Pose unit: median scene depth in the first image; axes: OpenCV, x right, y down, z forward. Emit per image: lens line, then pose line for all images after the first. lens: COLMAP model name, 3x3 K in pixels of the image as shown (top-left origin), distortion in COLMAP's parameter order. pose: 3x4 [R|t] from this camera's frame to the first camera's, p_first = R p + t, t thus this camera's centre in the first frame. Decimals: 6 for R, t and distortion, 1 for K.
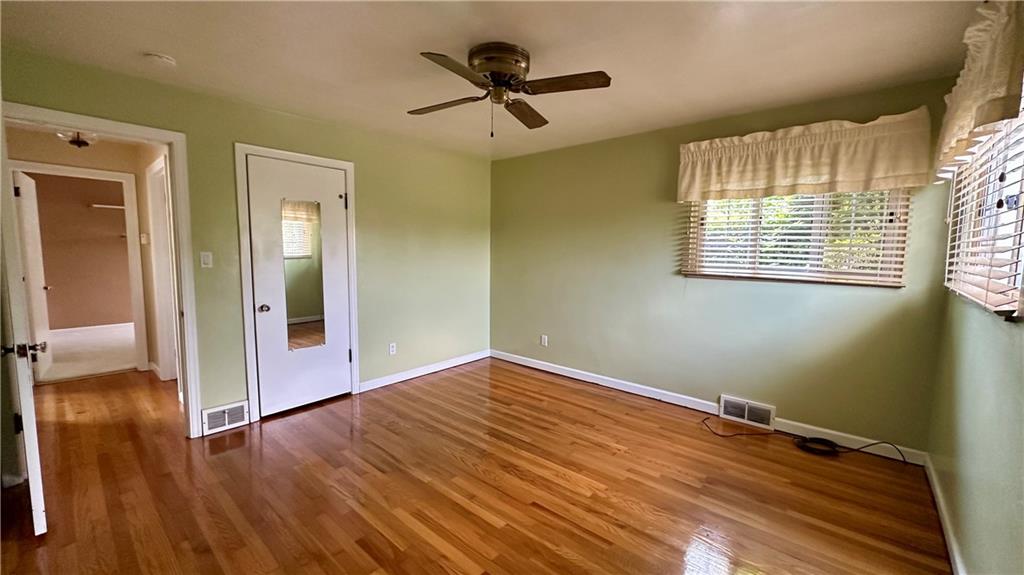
lens RADIAL K [[409.7, 0, 513.8], [0, 409.7, 288.4], [0, 0, 1]] dist [-0.001209, 0.000167]
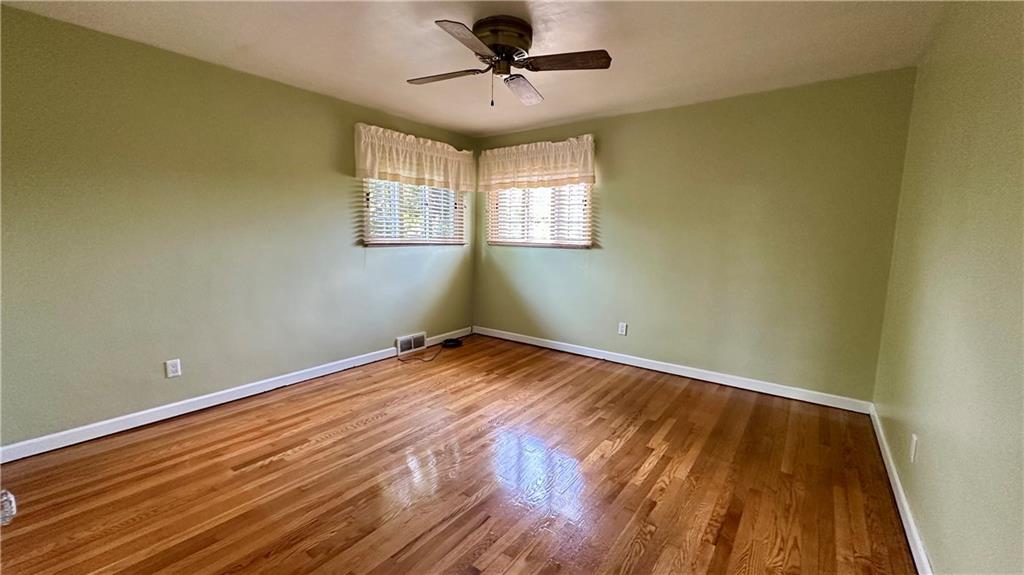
lens RADIAL K [[409.7, 0, 513.4], [0, 409.7, 285.7], [0, 0, 1]] dist [-0.001209, 0.000167]
pose [[-0.078558, -0.140685, 0.986933, -0.750804], [0.081081, 0.985811, 0.146979, -0.057002], [-0.993607, 0.091567, -0.066036, 0.721439]]
